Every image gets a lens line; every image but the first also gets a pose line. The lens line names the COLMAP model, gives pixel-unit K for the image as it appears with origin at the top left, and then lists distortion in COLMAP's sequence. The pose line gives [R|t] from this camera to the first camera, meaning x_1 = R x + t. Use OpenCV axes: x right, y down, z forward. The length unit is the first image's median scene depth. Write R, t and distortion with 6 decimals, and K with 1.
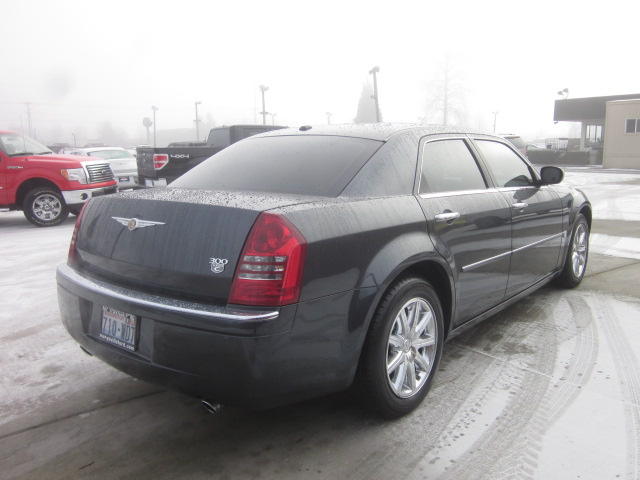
lens RADIAL K [[559.6, 0, 320.0], [0, 559.6, 240.0], [0, 0, 1]] dist [-0.012633, -0.004078]
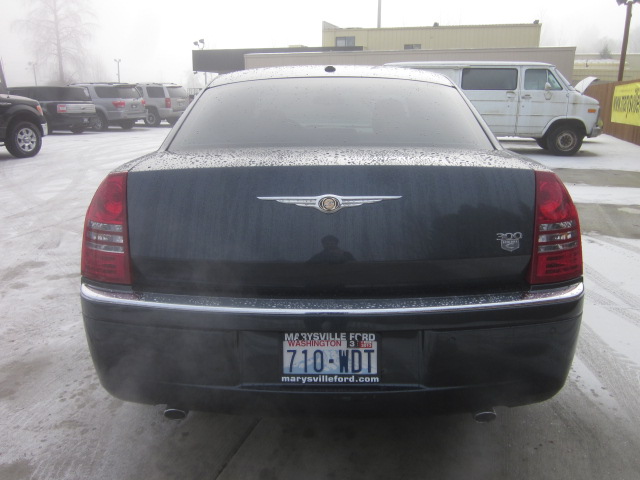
lens RADIAL K [[559.6, 0, 320.0], [0, 559.6, 240.0], [0, 0, 1]] dist [-0.012633, -0.004078]
pose [[0.773008, -0.150680, 0.616242, -0.104630], [0.097892, 0.988080, 0.118804, -0.009122], [-0.626798, -0.031511, 0.778545, 0.065916]]
